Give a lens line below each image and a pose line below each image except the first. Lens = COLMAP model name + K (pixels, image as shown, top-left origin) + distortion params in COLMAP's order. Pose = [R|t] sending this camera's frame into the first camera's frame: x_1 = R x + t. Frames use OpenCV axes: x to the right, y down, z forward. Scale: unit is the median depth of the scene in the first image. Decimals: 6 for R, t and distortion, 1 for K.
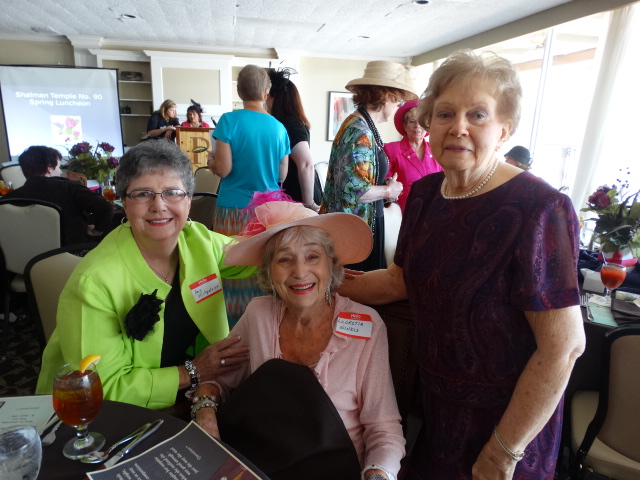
lens RADIAL K [[447.9, 0, 314.6], [0, 447.9, 241.0], [0, 0, 1]] dist [-0.005777, -0.003238]
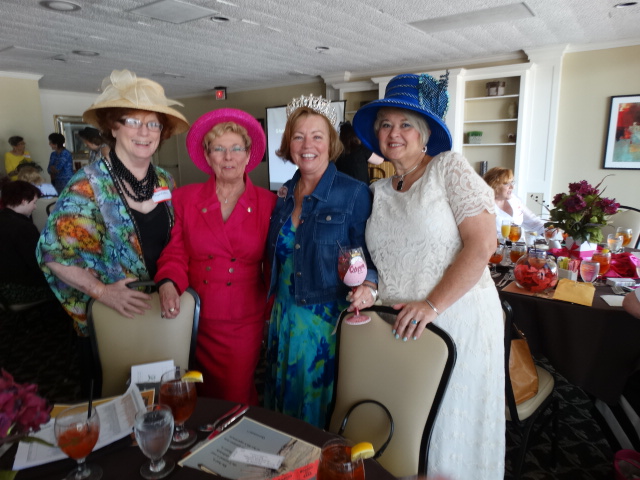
lens RADIAL K [[447.9, 0, 320.6], [0, 447.9, 237.2], [0, 0, 1]] dist [-0.005777, -0.003238]
pose [[0.685030, 0.106304, -0.720718, 0.287826], [-0.149618, 0.988737, 0.003627, -0.070505], [0.712986, 0.105347, 0.693219, 0.282203]]
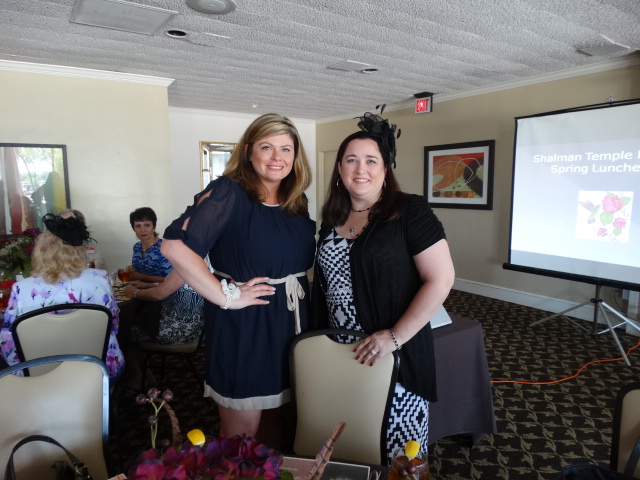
lens RADIAL K [[447.9, 0, 317.2], [0, 447.9, 239.8], [0, 0, 1]] dist [-0.005777, -0.003238]
pose [[0.379801, 0.092367, -0.920445, -0.180037], [-0.213545, 0.976883, 0.009916, -0.150730], [0.900083, 0.192790, 0.390746, 0.476316]]
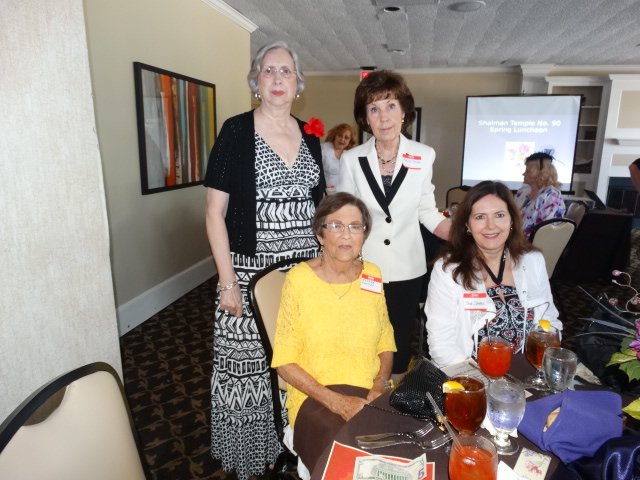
lens RADIAL K [[447.9, 0, 323.2], [0, 447.9, 240.2], [0, 0, 1]] dist [-0.005777, -0.003238]
pose [[0.923577, 0.067943, -0.377344, -0.572657], [-0.082438, 0.996345, -0.022377, 0.005544], [0.374445, 0.051775, 0.925803, -0.113468]]
